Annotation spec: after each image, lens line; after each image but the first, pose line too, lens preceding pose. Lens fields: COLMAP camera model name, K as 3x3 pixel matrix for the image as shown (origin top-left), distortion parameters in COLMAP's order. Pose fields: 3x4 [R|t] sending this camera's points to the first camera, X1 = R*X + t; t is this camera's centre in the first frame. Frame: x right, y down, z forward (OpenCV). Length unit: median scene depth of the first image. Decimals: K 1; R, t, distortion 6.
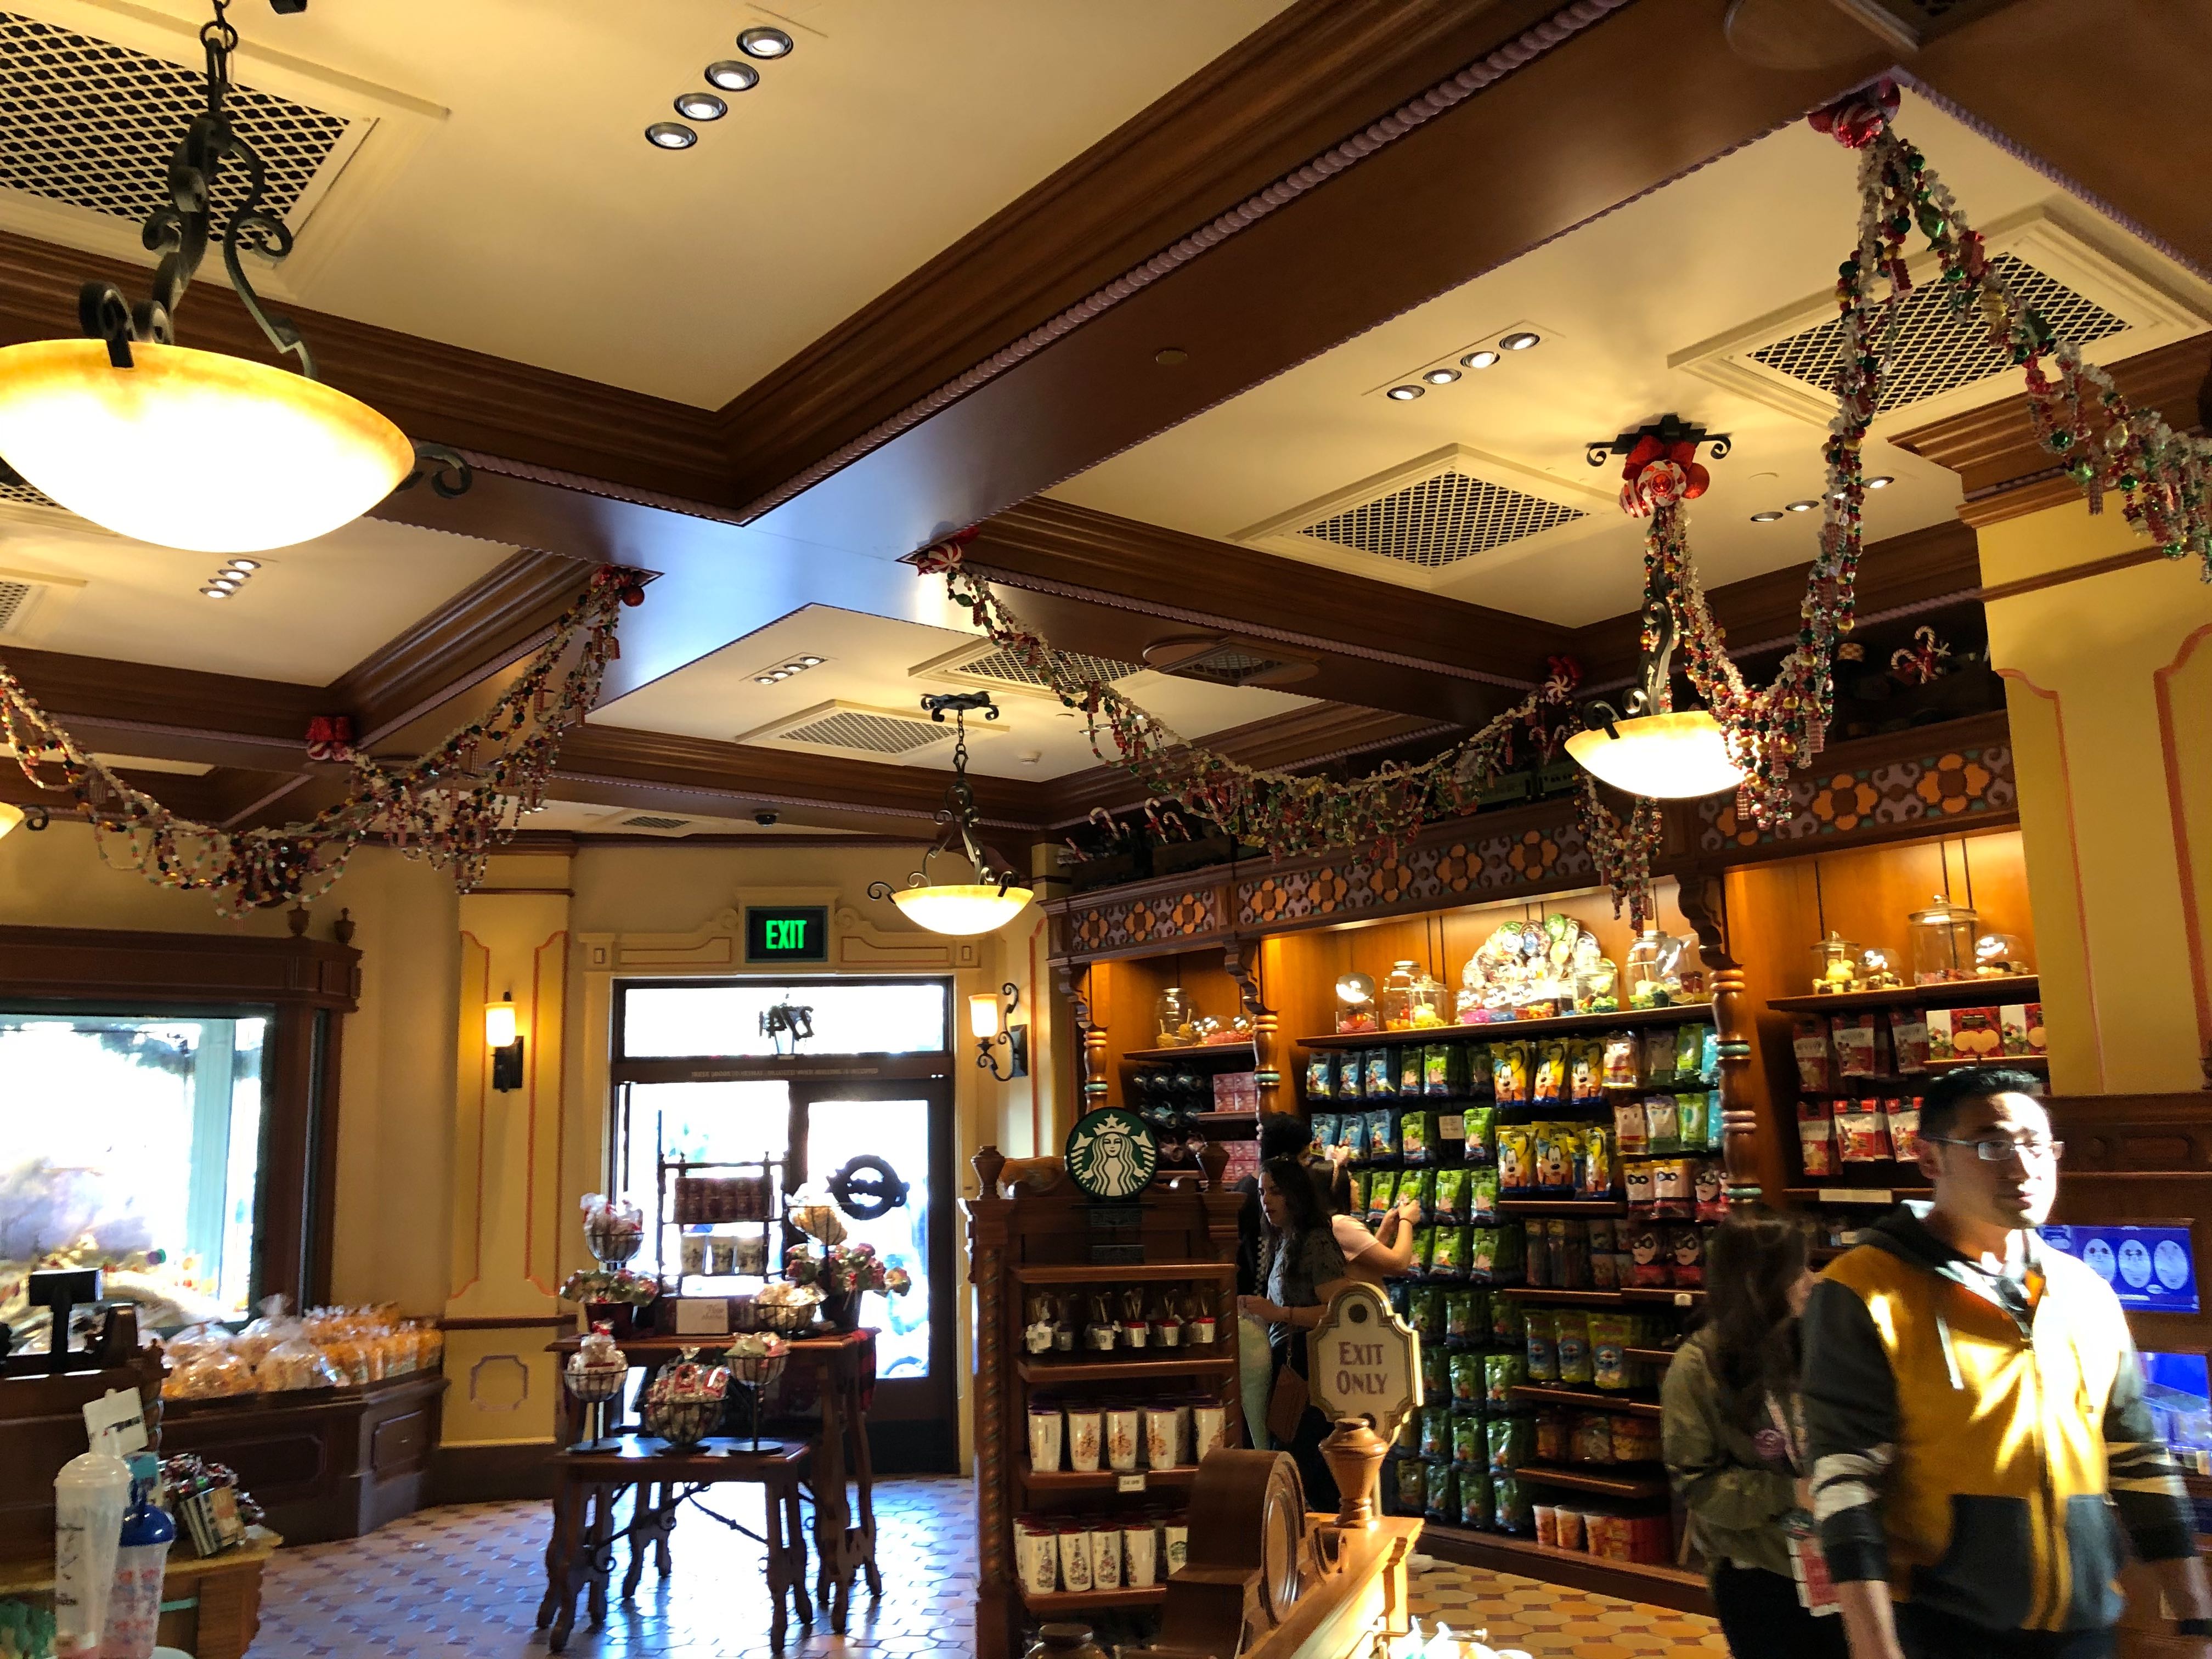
lens RADIAL K [[1807.2, 0, 1106.0], [0, 1807.2, 829.5], [0, 0, 1]] dist [0.125916, -0.347733]
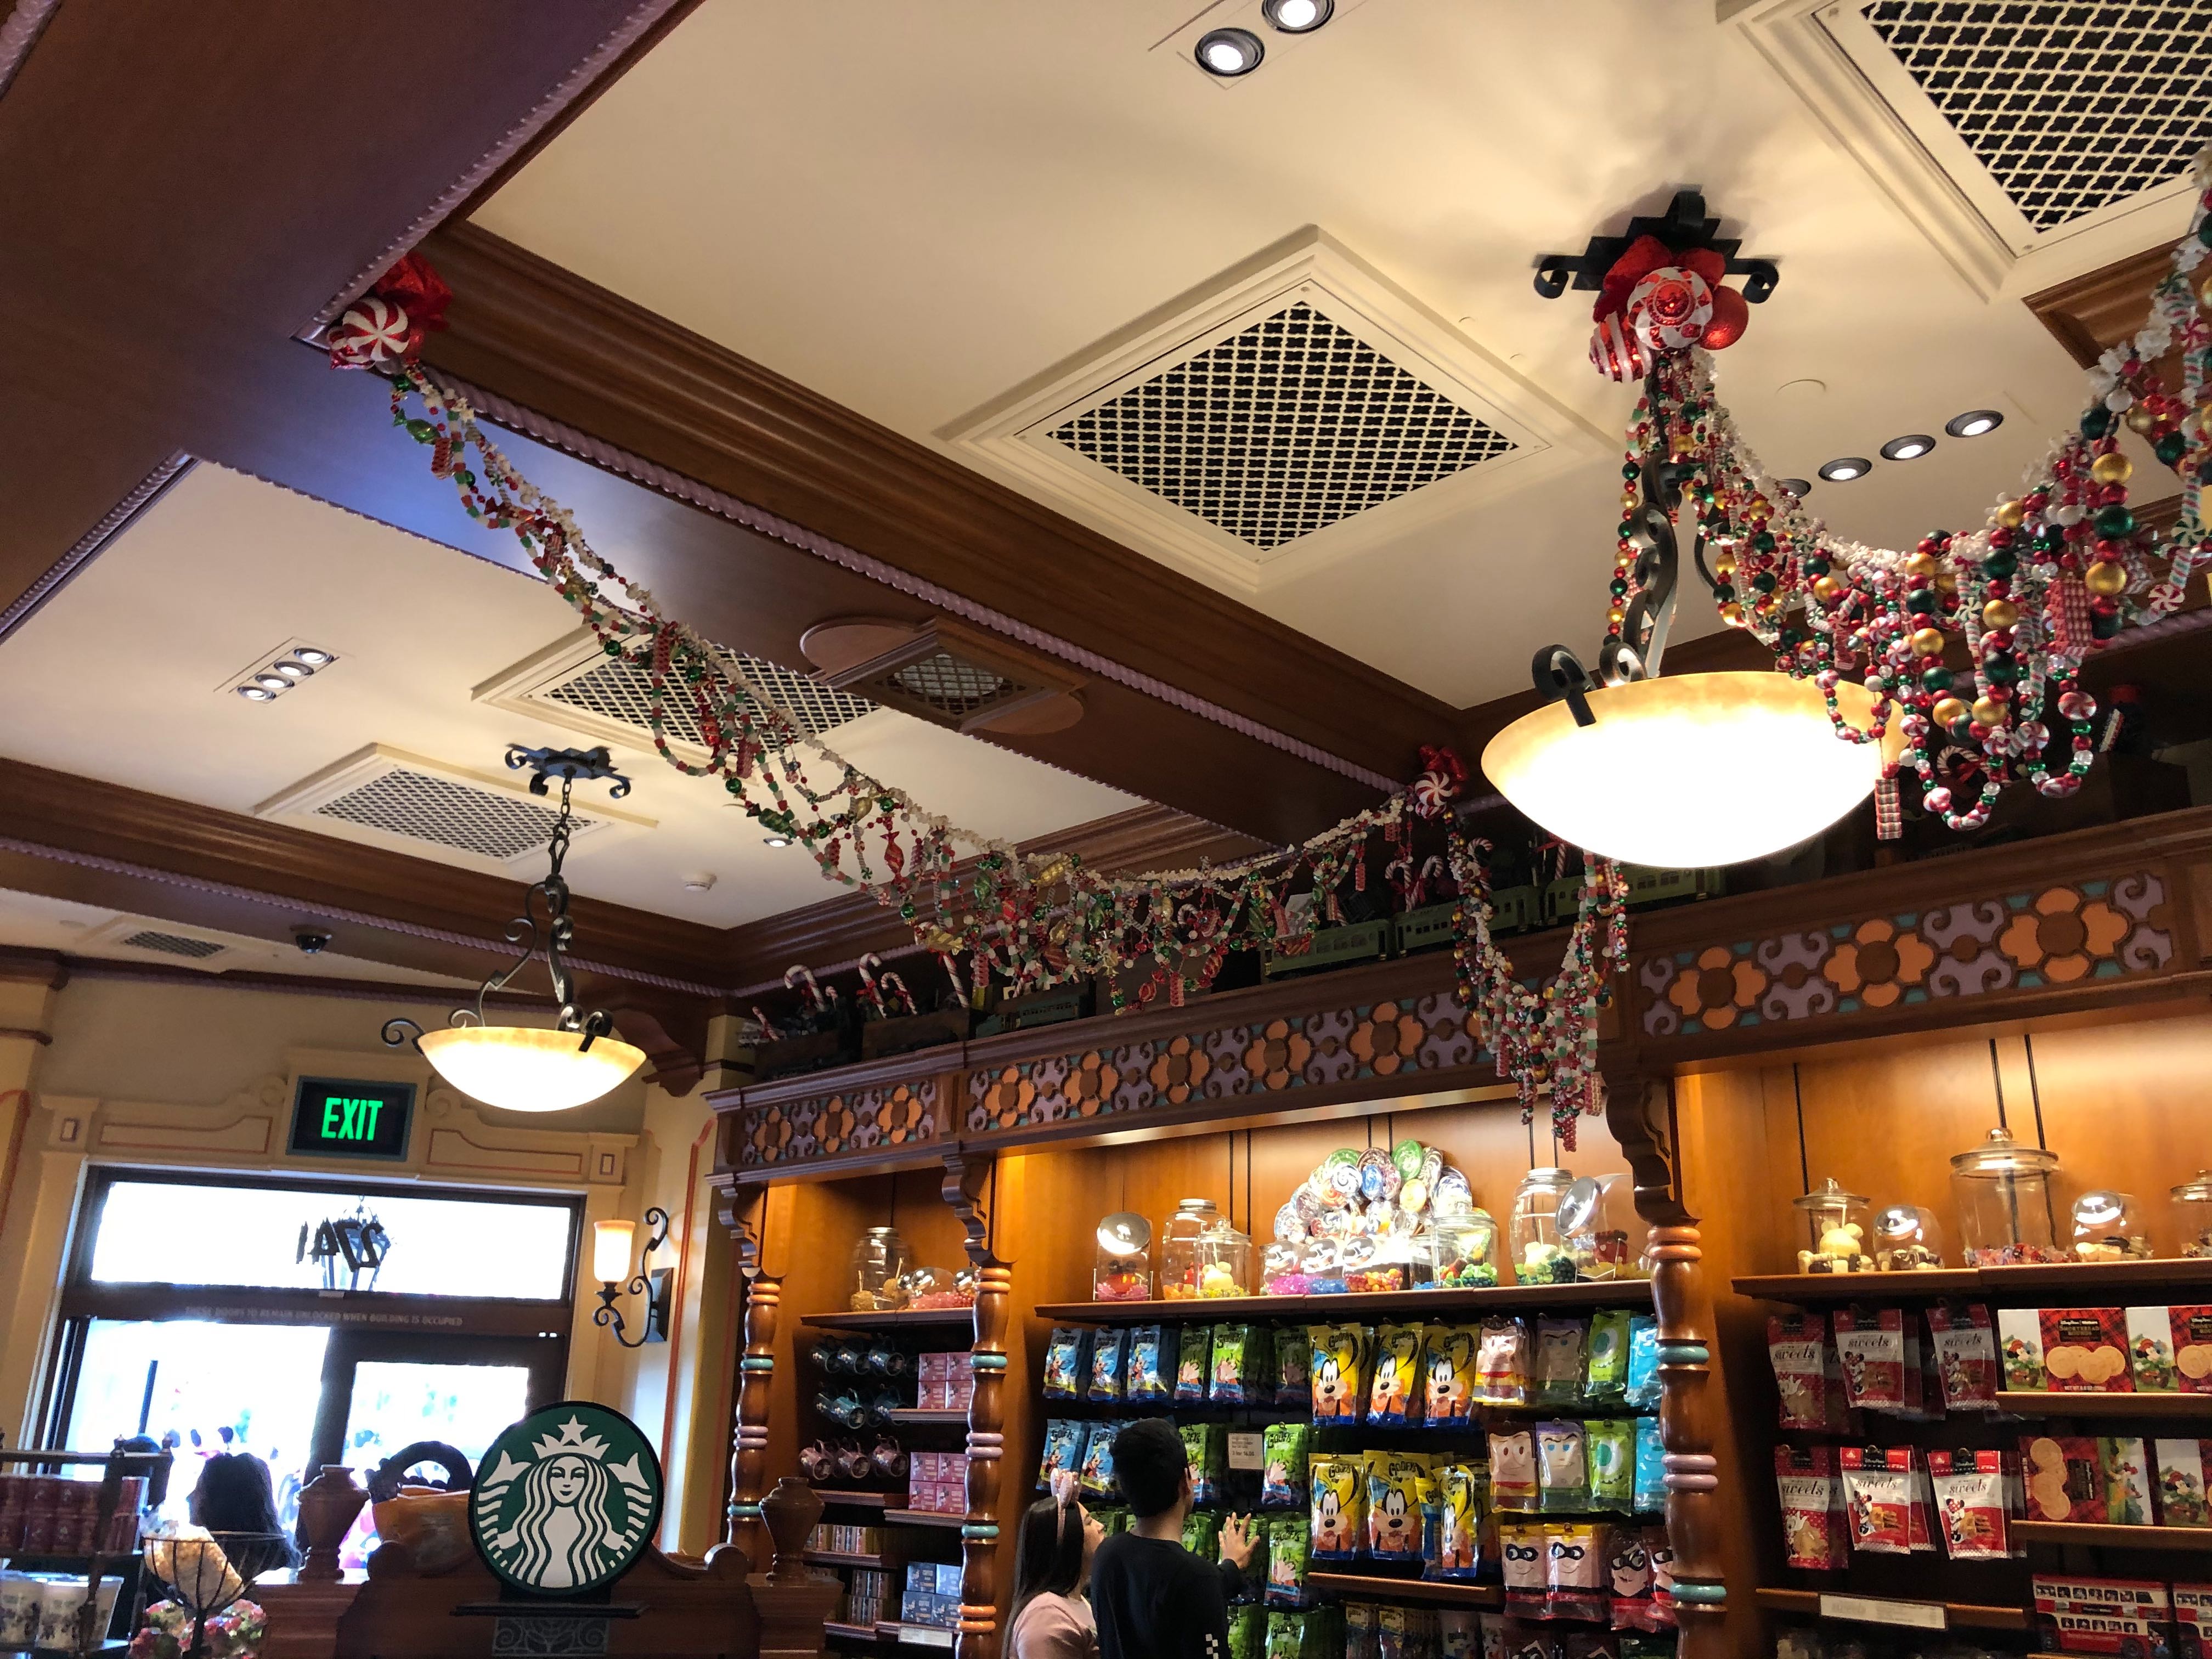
lens RADIAL K [[1791.5, 0, 1106.0], [0, 1791.5, 829.5], [0, 0, 1]] dist [0.043097, -0.054846]
pose [[0.992775, 0.083002, 0.086648, 0.065730], [-0.068990, 0.985697, -0.153762, 0.045387], [-0.098172, 0.146673, 0.984301, 0.334973]]
